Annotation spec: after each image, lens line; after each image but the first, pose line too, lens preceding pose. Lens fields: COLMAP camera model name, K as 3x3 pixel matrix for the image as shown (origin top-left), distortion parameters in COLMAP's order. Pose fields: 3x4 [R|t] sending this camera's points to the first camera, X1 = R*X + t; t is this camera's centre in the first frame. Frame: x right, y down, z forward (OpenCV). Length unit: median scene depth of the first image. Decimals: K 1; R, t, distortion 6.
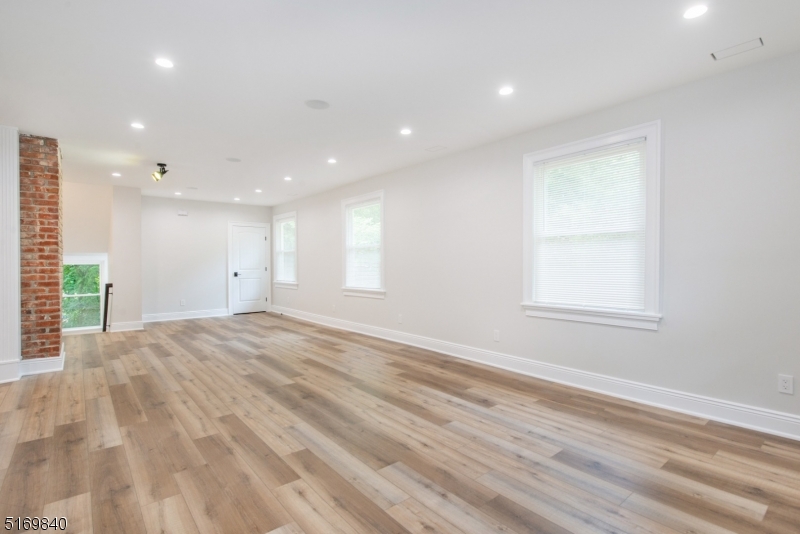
lens RADIAL K [[401.8, 0, 400.0], [0, 401.8, 267.0], [0, 0, 1]] dist [0.015121, -0.001176]
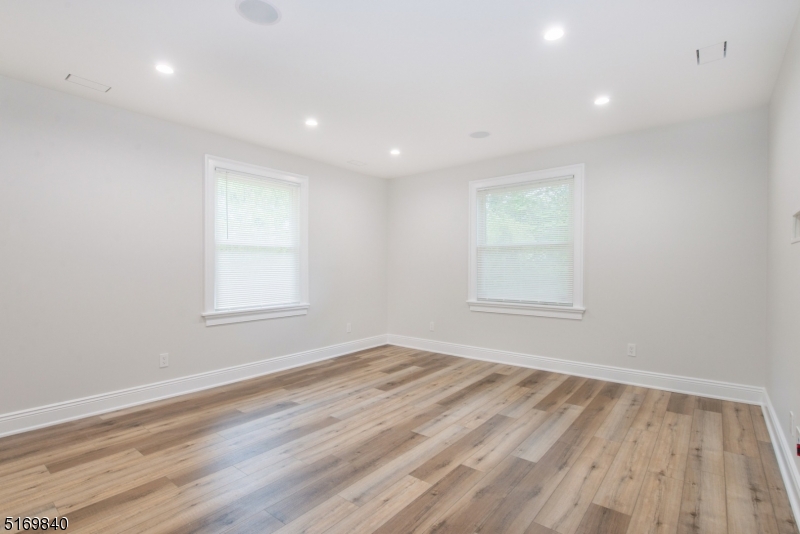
lens RADIAL K [[401.8, 0, 400.0], [0, 401.8, 267.0], [0, 0, 1]] dist [0.015121, -0.001176]
pose [[-0.236704, 0.004571, 0.971571, -1.010270], [0.008786, 0.999958, -0.002564, -0.015219], [-0.971542, 0.007929, -0.236735, 1.115588]]
